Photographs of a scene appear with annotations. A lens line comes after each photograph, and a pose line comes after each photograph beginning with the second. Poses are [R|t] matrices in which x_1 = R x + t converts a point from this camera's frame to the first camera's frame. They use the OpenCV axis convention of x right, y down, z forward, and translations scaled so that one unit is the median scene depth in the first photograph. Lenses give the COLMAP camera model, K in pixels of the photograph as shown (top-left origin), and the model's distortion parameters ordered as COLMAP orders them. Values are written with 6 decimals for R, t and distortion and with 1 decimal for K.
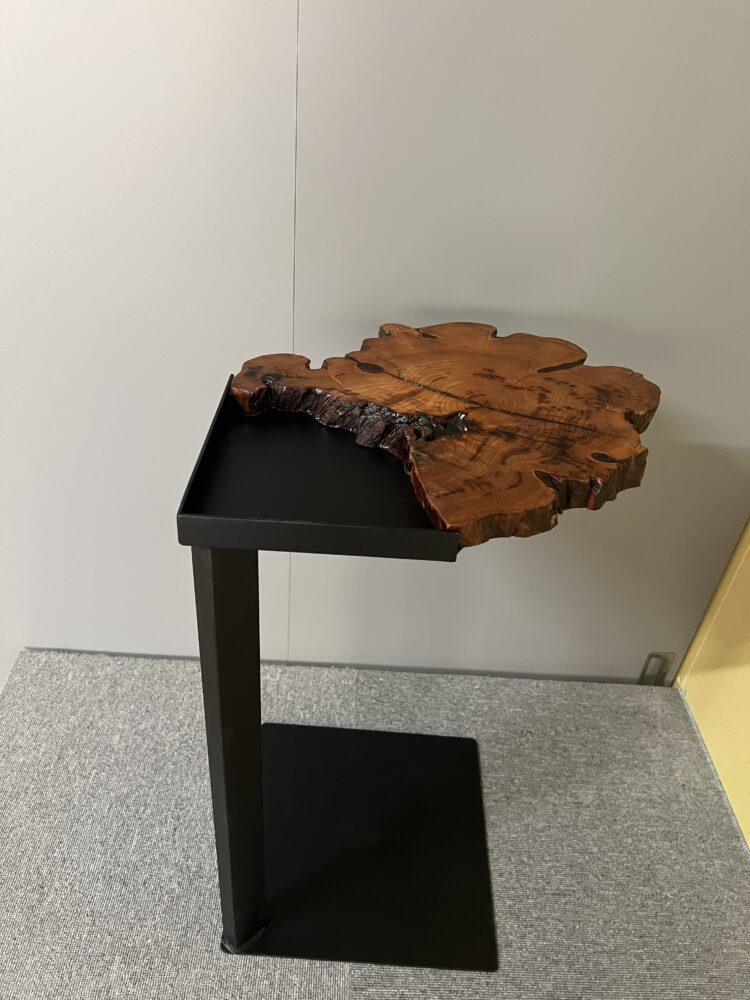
lens RADIAL K [[755.1, 0, 375.9], [0, 755.1, 495.5], [0, 0, 1]] dist [0.029921, -0.033221]
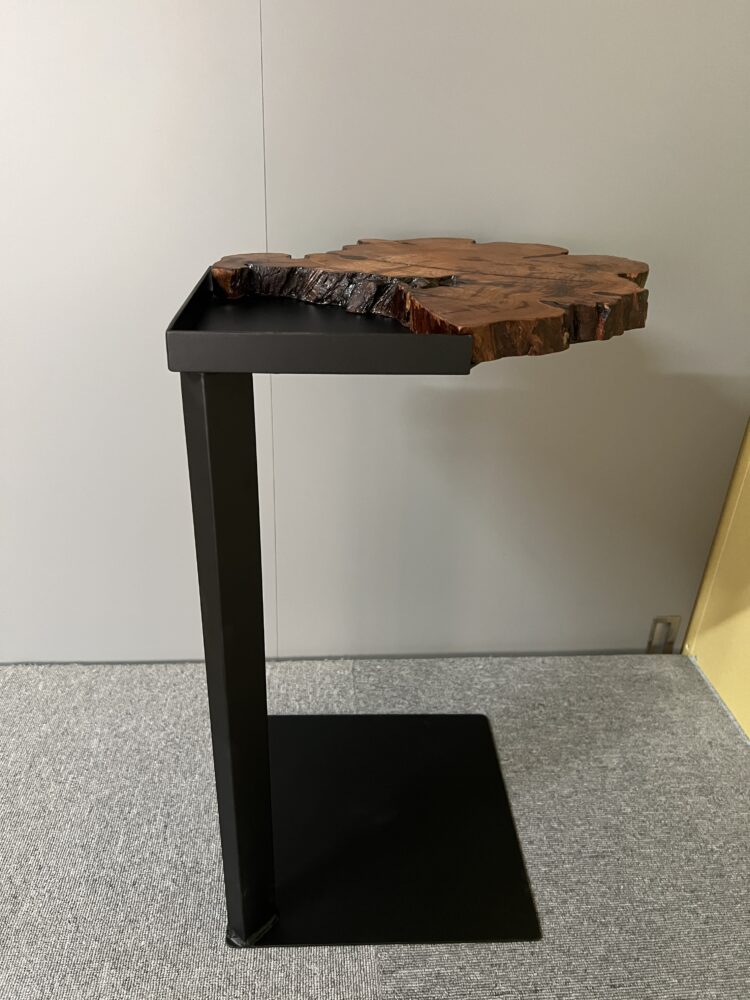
lens RADIAL K [[755.1, 0, 375.9], [0, 755.1, 495.5], [0, 0, 1]] dist [0.029921, -0.033221]
pose [[0.996089, -0.071223, 0.052288, -0.033245], [0.077390, 0.988832, -0.127362, 0.167003], [-0.042633, 0.130911, 0.990477, 0.048688]]
